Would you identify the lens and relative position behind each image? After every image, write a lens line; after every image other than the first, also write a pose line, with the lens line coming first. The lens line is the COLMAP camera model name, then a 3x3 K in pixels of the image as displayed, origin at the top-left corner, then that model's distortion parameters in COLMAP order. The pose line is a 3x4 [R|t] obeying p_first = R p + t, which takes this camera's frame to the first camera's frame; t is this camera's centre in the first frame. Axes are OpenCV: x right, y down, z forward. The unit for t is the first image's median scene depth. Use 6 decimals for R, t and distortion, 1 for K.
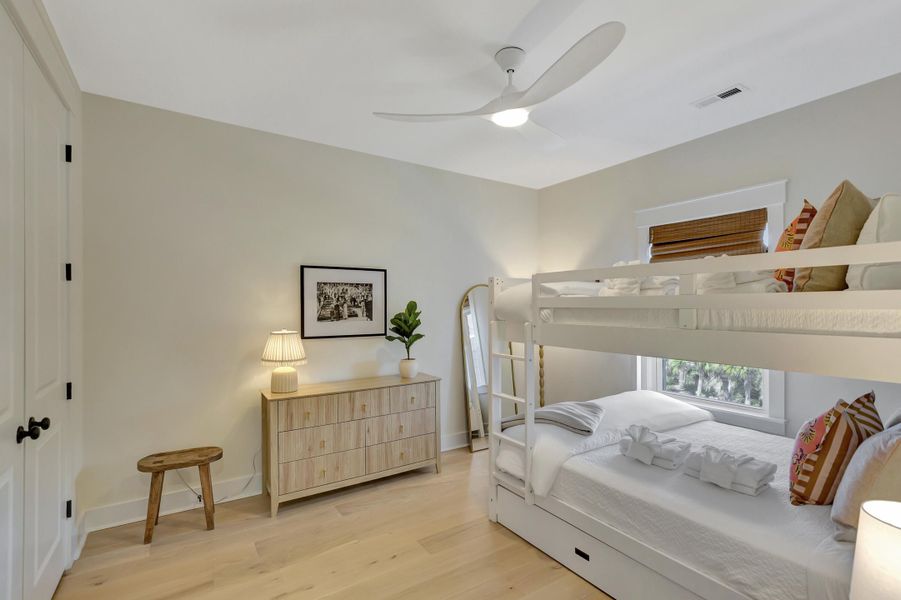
lens RADIAL K [[414.3, 0, 448.8], [0, 414.3, 298.7], [0, 0, 1]] dist [0.001271, -0.000720]
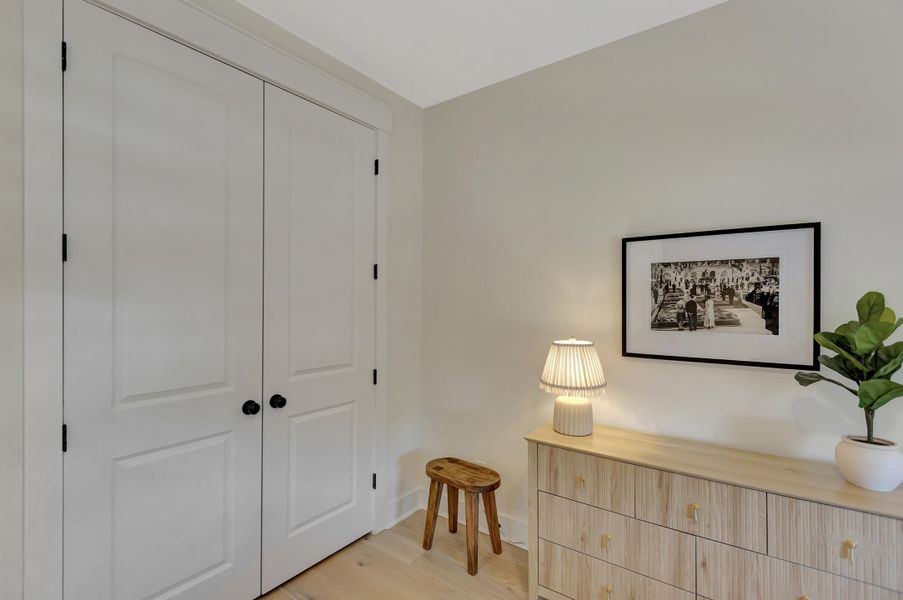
lens RADIAL K [[415.2, 0, 451.0], [0, 415.2, 303.0], [0, 0, 1]] dist [0.001271, -0.000720]
pose [[0.353766, 0.003187, -0.935329, 0.139657], [0.010964, 0.999911, 0.007554, 0.009328], [0.935270, -0.012927, 0.353699, 0.521117]]
